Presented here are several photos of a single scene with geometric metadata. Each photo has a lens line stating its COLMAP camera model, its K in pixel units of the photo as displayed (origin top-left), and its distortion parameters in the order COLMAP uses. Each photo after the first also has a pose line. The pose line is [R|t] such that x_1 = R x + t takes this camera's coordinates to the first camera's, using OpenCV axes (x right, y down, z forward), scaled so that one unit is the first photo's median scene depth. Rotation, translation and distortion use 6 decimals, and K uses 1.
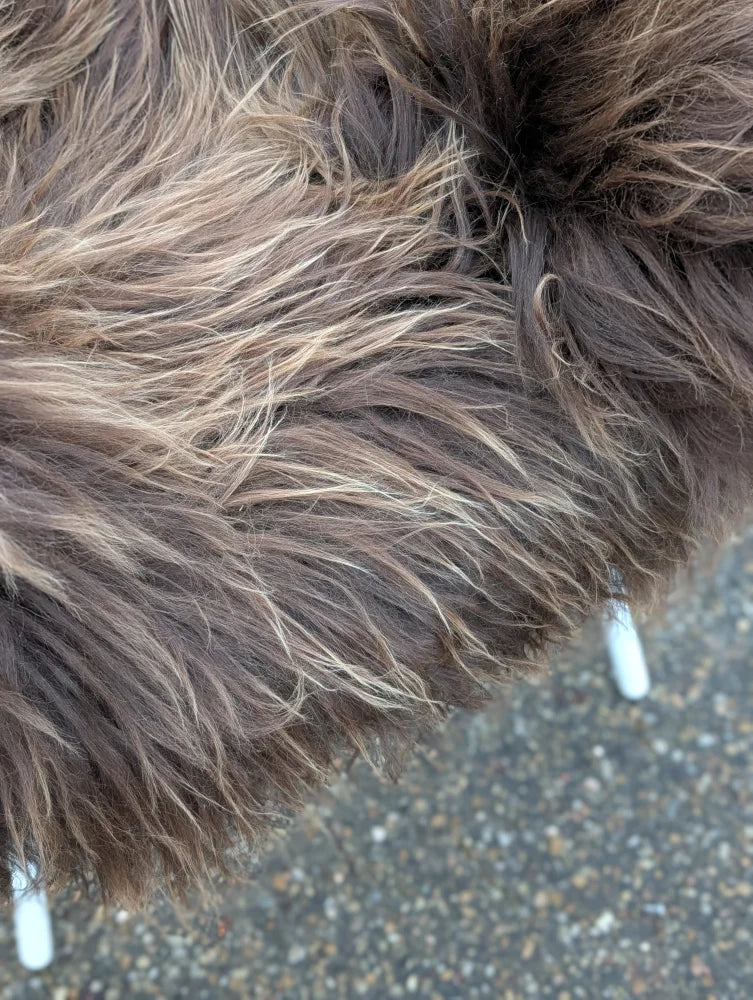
lens RADIAL K [[1451.7, 0, 367.4], [0, 1451.7, 474.6], [0, 0, 1]] dist [0.030529, 0.000000]
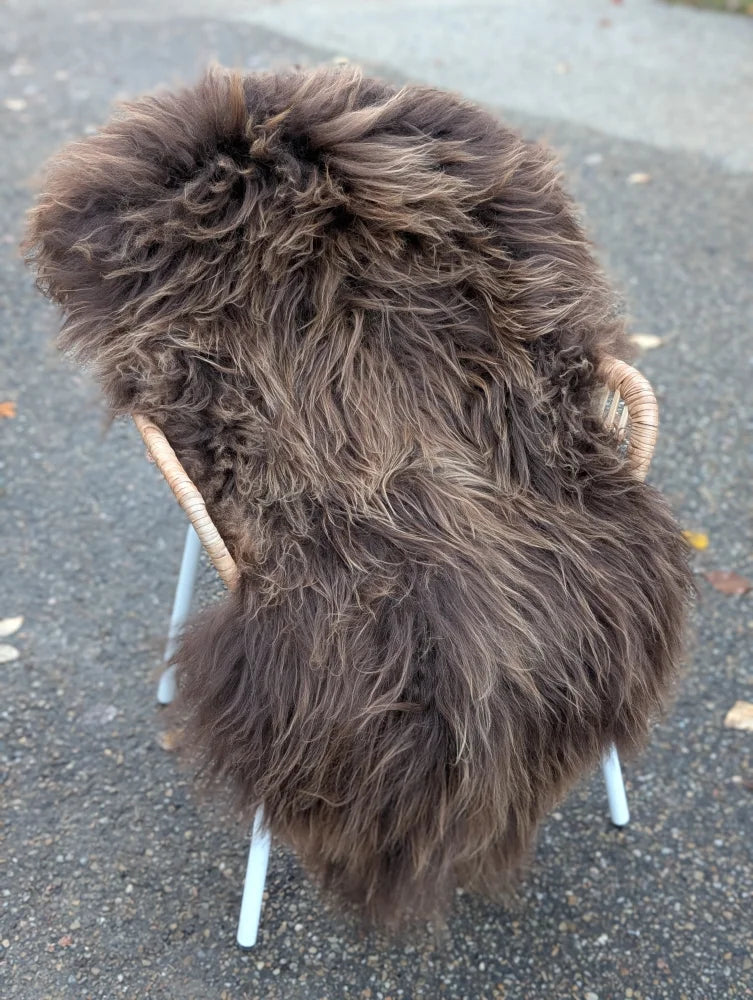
lens RADIAL K [[1451.7, 0, 371.0], [0, 1451.7, 498.9], [0, 0, 1]] dist [0.030529, 0.000000]
pose [[0.998734, 0.049213, -0.010389, -0.097861], [-0.049509, 0.925435, -0.375659, 0.472933], [-0.008873, 0.375698, 0.926700, -0.658058]]
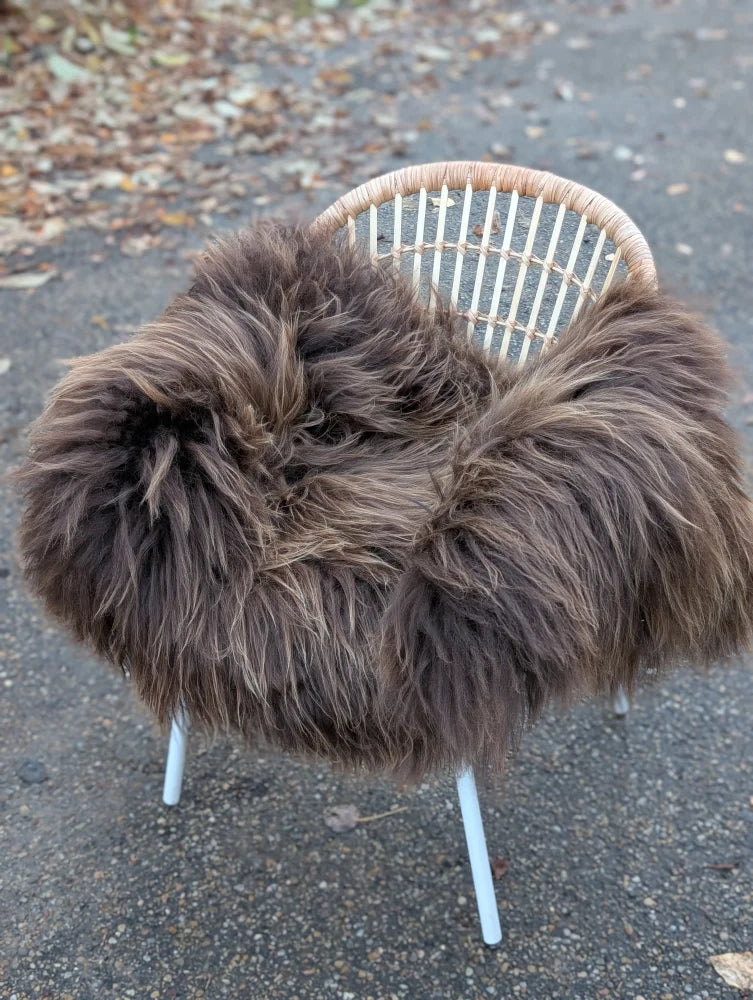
lens RADIAL K [[1451.7, 0, 364.4], [0, 1451.7, 500.0], [0, 0, 1]] dist [0.030529, 0.000000]
pose [[0.561693, 0.460946, -0.687045, 1.037367], [-0.663191, 0.747338, -0.040794, -0.052585], [0.494651, 0.478555, 0.725469, -0.437663]]
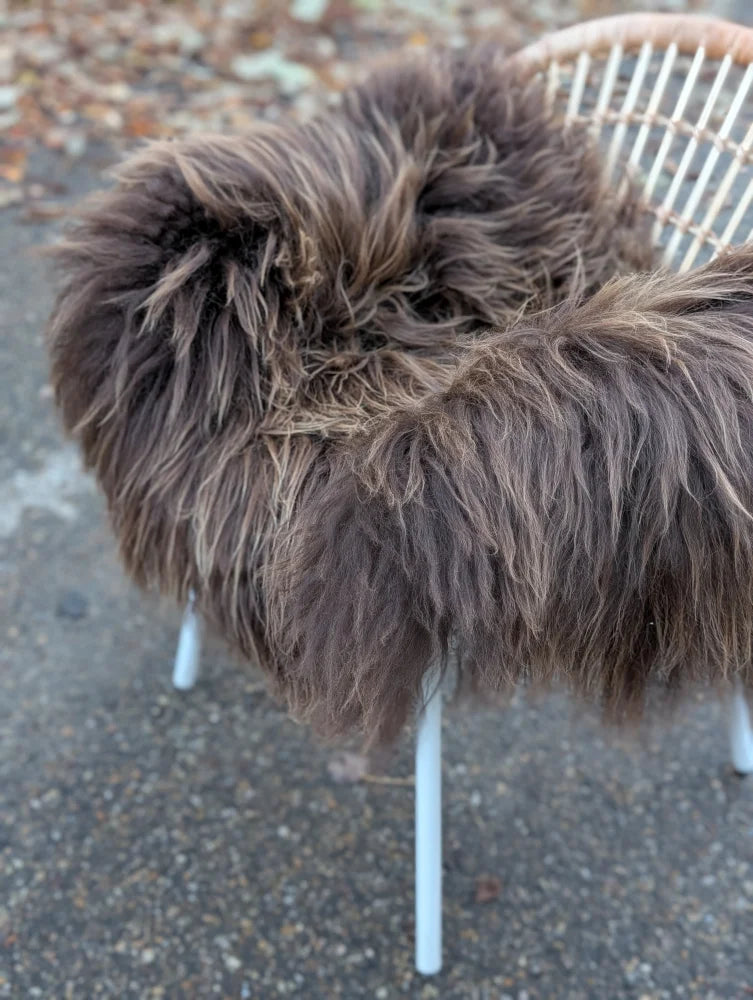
lens RADIAL K [[1451.7, 0, 369.7], [0, 1451.7, 493.4], [0, 0, 1]] dist [0.030529, 0.000000]
pose [[0.174340, 0.585629, -0.791609, 0.995465], [-0.825478, 0.525207, 0.206747, -0.301444], [0.536835, 0.617411, 0.574988, 0.028878]]
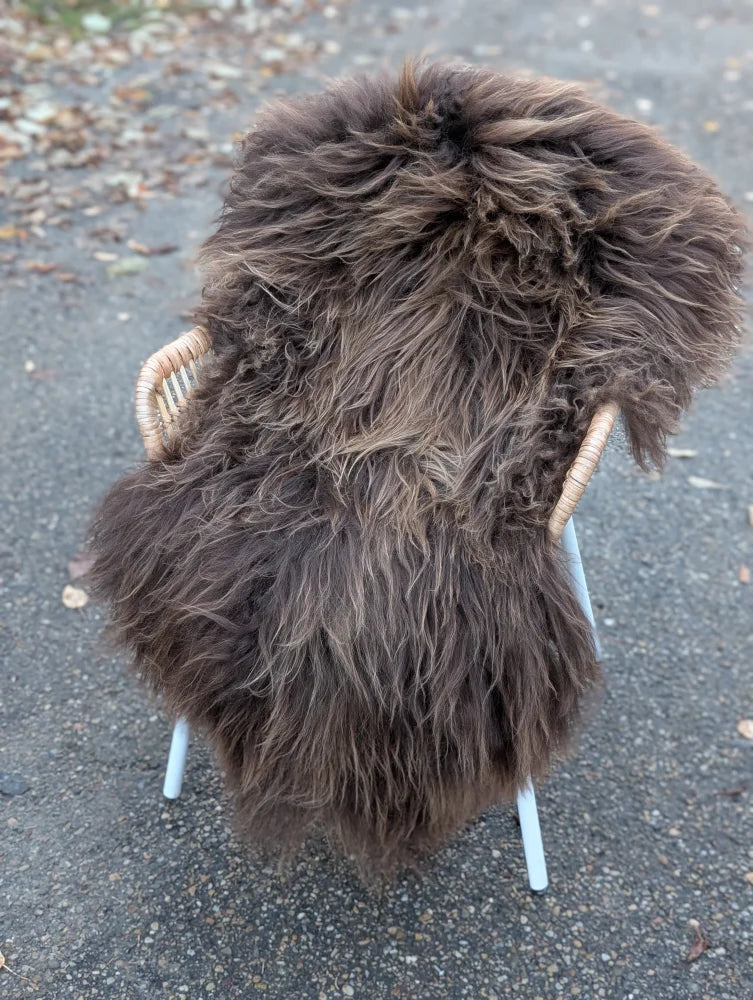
lens RADIAL K [[1451.7, 0, 385.9], [0, 1451.7, 480.8], [0, 0, 1]] dist [0.030529, 0.000000]
pose [[0.720809, 0.385333, -0.576154, 0.857978], [-0.580451, 0.789878, -0.197914, 0.225194], [0.378828, 0.477087, 0.793018, -0.518580]]
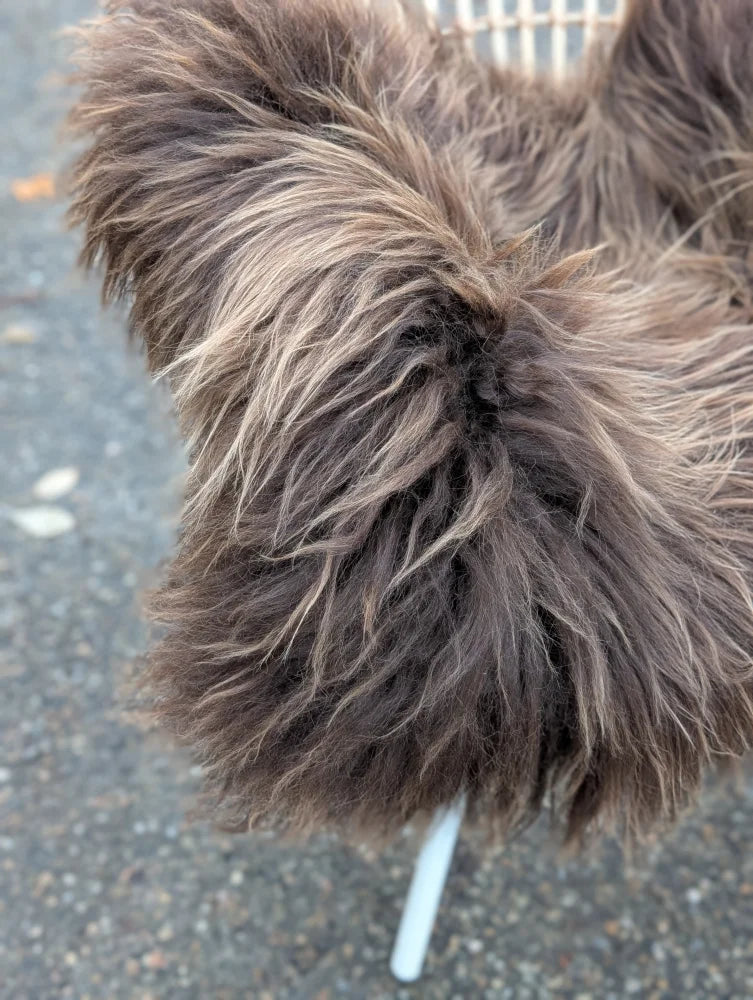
lens RADIAL K [[1451.7, 0, 383.7], [0, 1451.7, 493.1], [0, 0, 1]] dist [0.030529, 0.000000]
pose [[0.997533, 0.069129, -0.012244, -0.255463], [-0.070120, 0.972532, -0.221956, 0.220802], [-0.003436, 0.222267, 0.974980, -0.197634]]
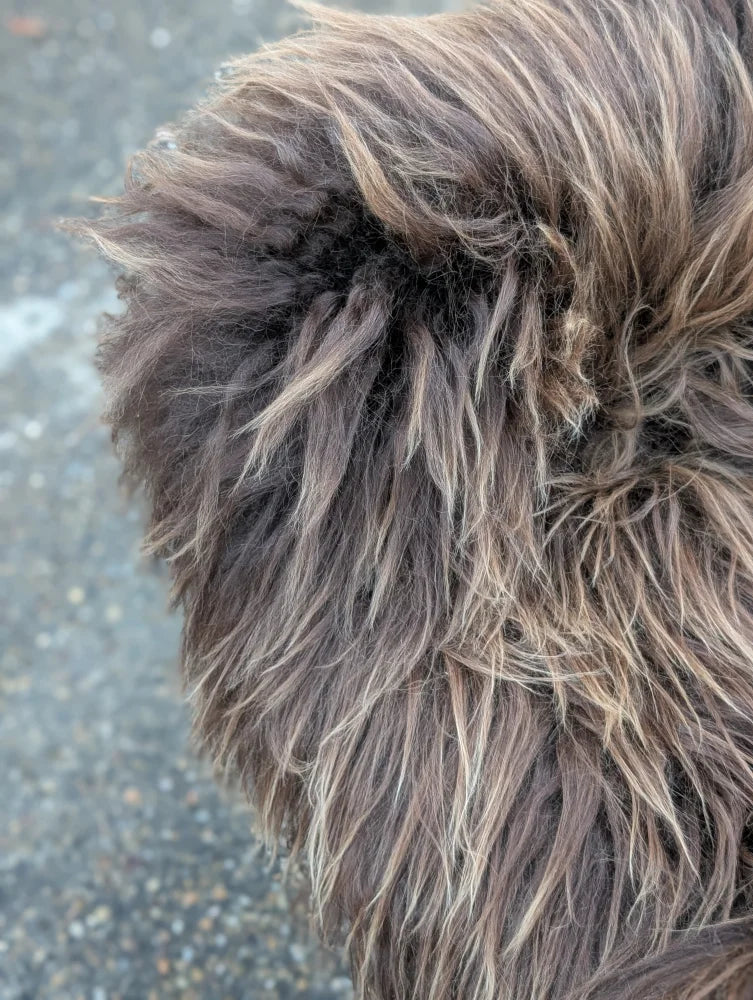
lens RADIAL K [[1451.7, 0, 365.6], [0, 1451.7, 504.2], [0, 0, 1]] dist [0.030529, 0.000000]
pose [[0.011773, 0.840274, -0.542034, 0.254486], [-0.835285, 0.306257, 0.456624, -0.299603], [0.549691, 0.447377, 0.705474, 0.127835]]
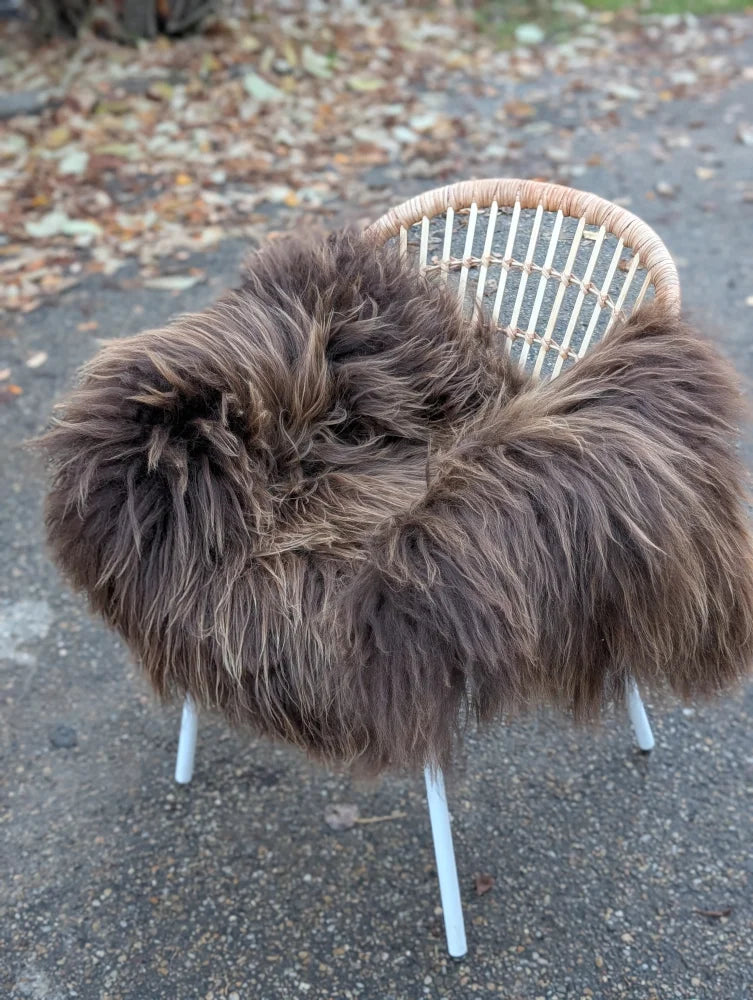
lens RADIAL K [[1451.7, 0, 371.6], [0, 1451.7, 491.4], [0, 0, 1]] dist [0.030529, 0.000000]
pose [[0.409973, 0.485229, -0.772318, 1.194773], [-0.731778, 0.680424, 0.039042, -0.193183], [0.544448, 0.549159, 0.634035, -0.308819]]
